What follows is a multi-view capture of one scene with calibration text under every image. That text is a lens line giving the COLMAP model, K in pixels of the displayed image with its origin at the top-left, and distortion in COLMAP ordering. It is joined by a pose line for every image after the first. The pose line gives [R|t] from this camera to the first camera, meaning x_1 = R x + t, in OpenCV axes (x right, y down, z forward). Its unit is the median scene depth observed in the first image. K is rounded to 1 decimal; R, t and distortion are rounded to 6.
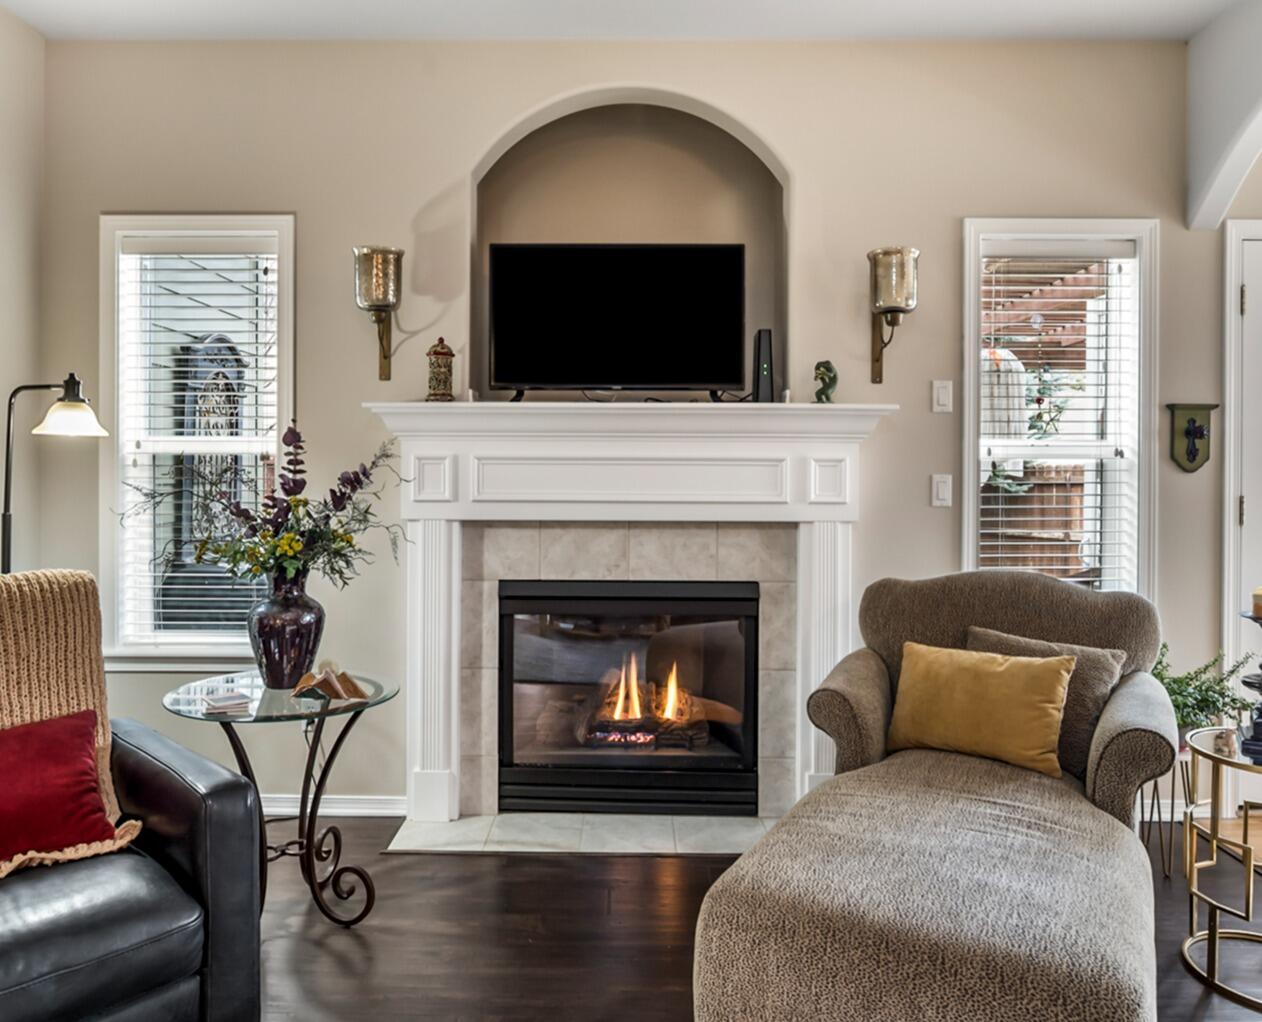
lens RADIAL K [[919.2, 0, 629.6], [0, 919.2, 467.3], [0, 0, 1]] dist [-0.013866, -0.002243]
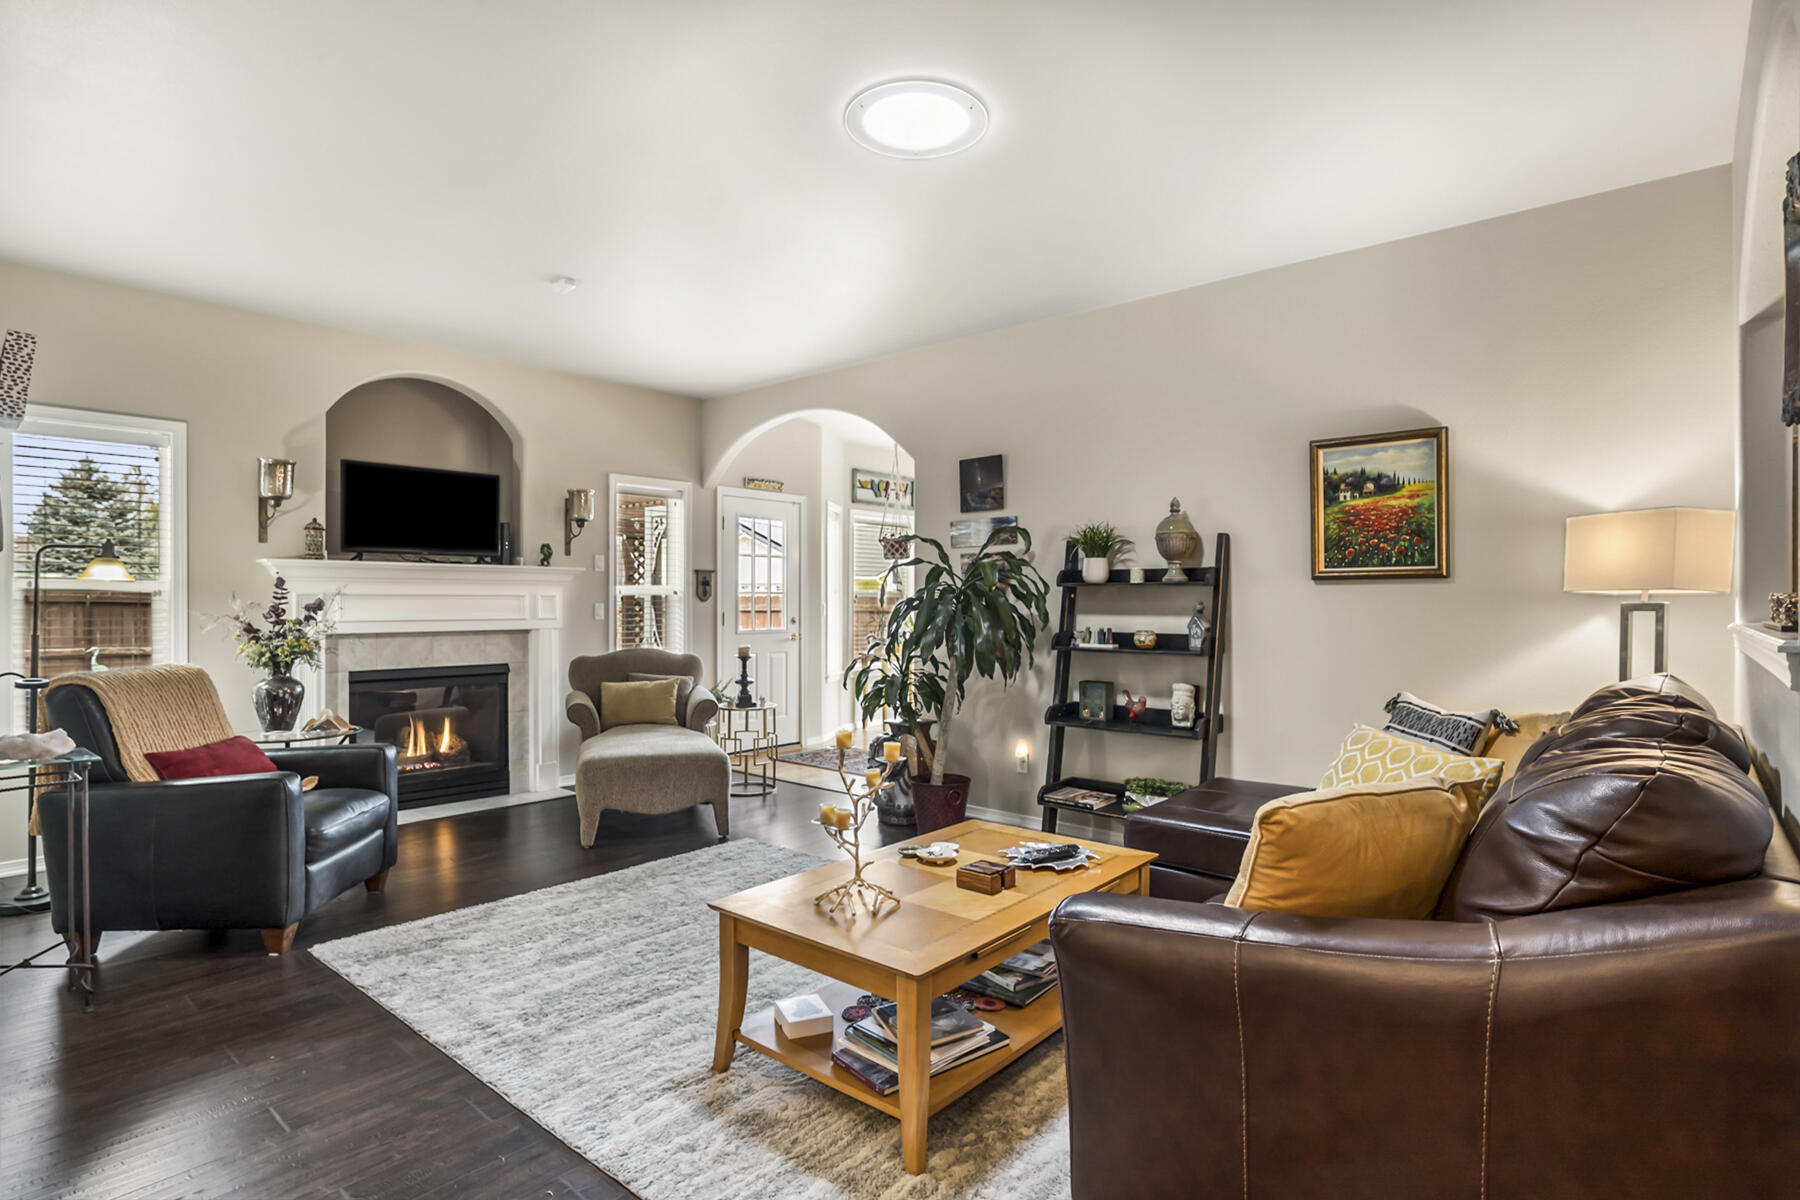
lens RADIAL K [[910.4, 0, 901.2], [0, 910.4, 593.9], [0, 0, 1]] dist [-0.028963, 0.016575]
pose [[0.655389, 0.000841, 0.755291, -0.697919], [0.007324, 0.999945, -0.007468, 0.006642], [-0.755256, 0.010426, 0.655347, -0.751621]]
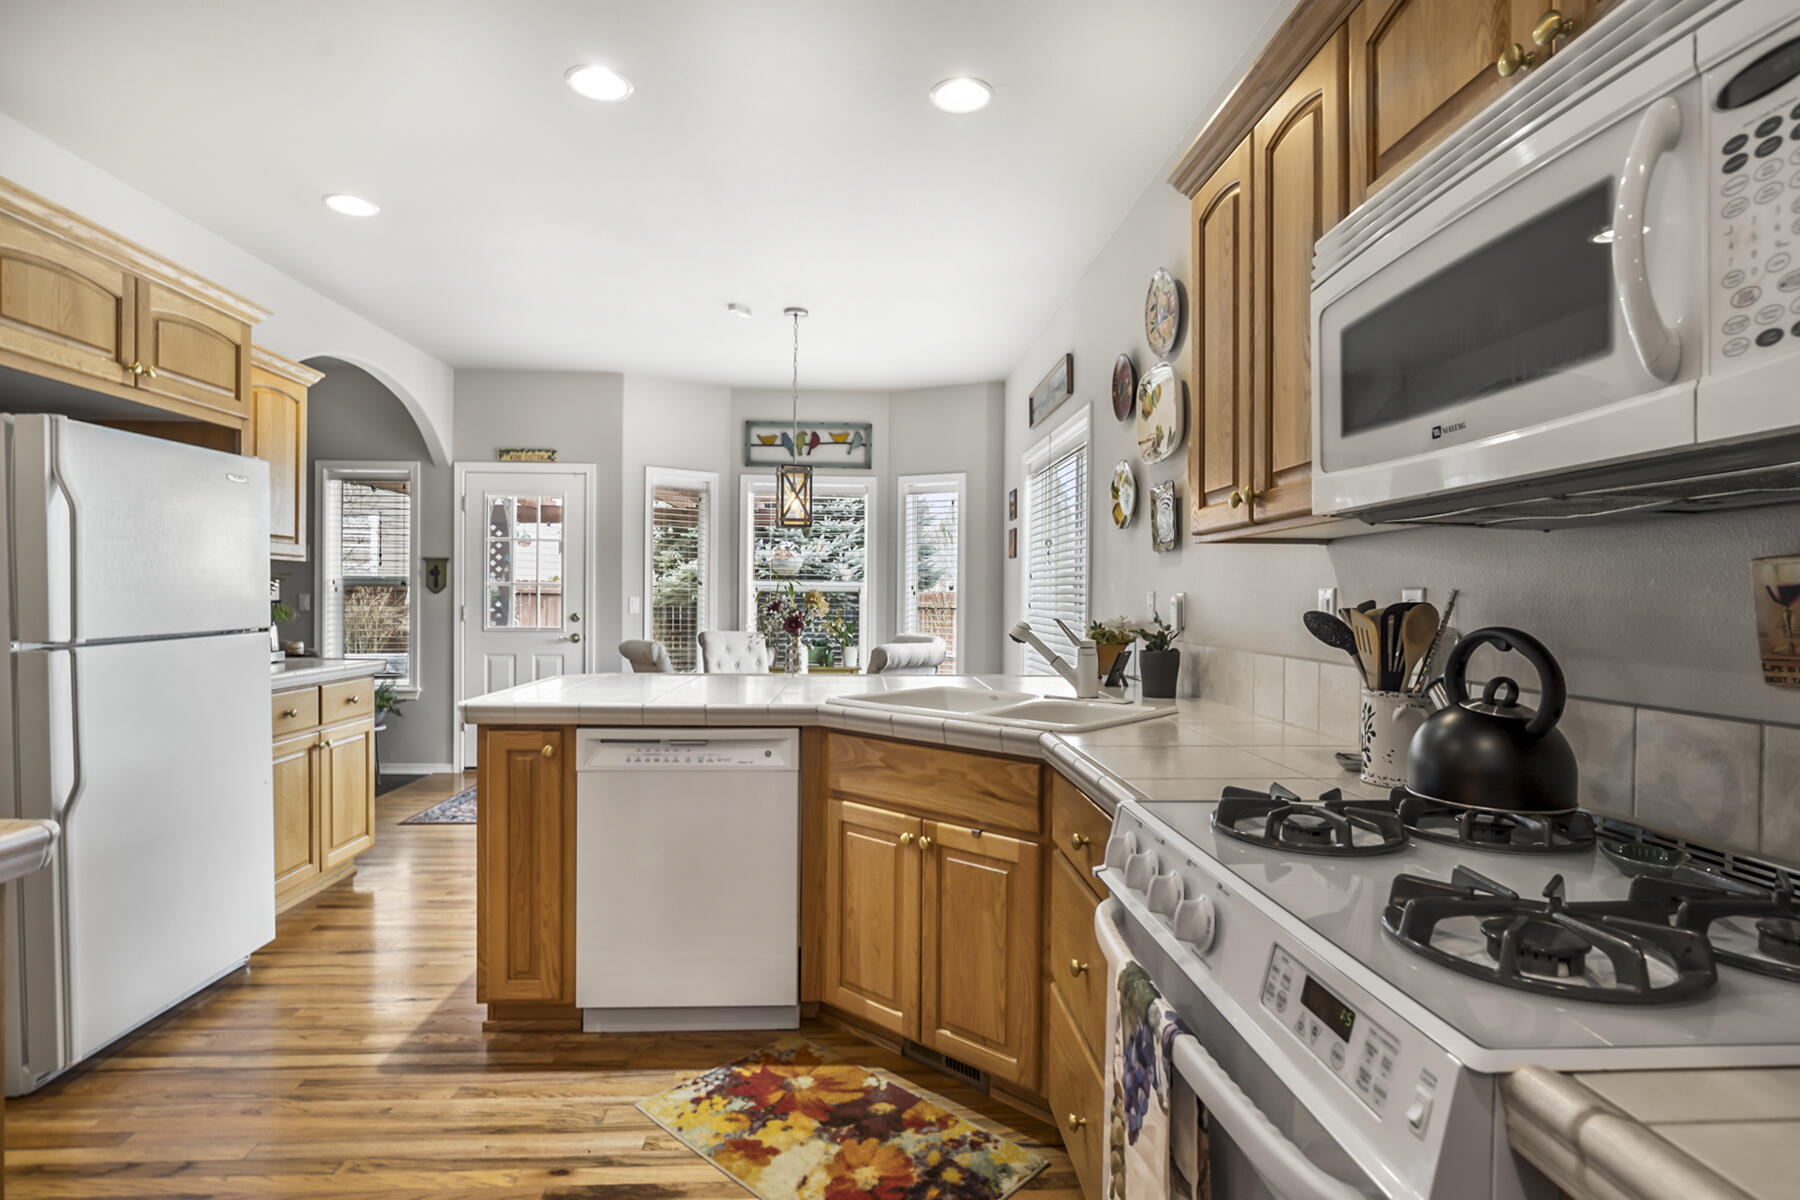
lens RADIAL K [[910.4, 0, 901.2], [0, 910.4, 593.9], [0, 0, 1]] dist [-0.028963, 0.016575]
pose [[0.998244, 0.002666, 0.059173, 1.475957], [-0.002193, 0.999965, -0.008044, 0.020285], [-0.059192, 0.007900, 0.998215, -0.953317]]
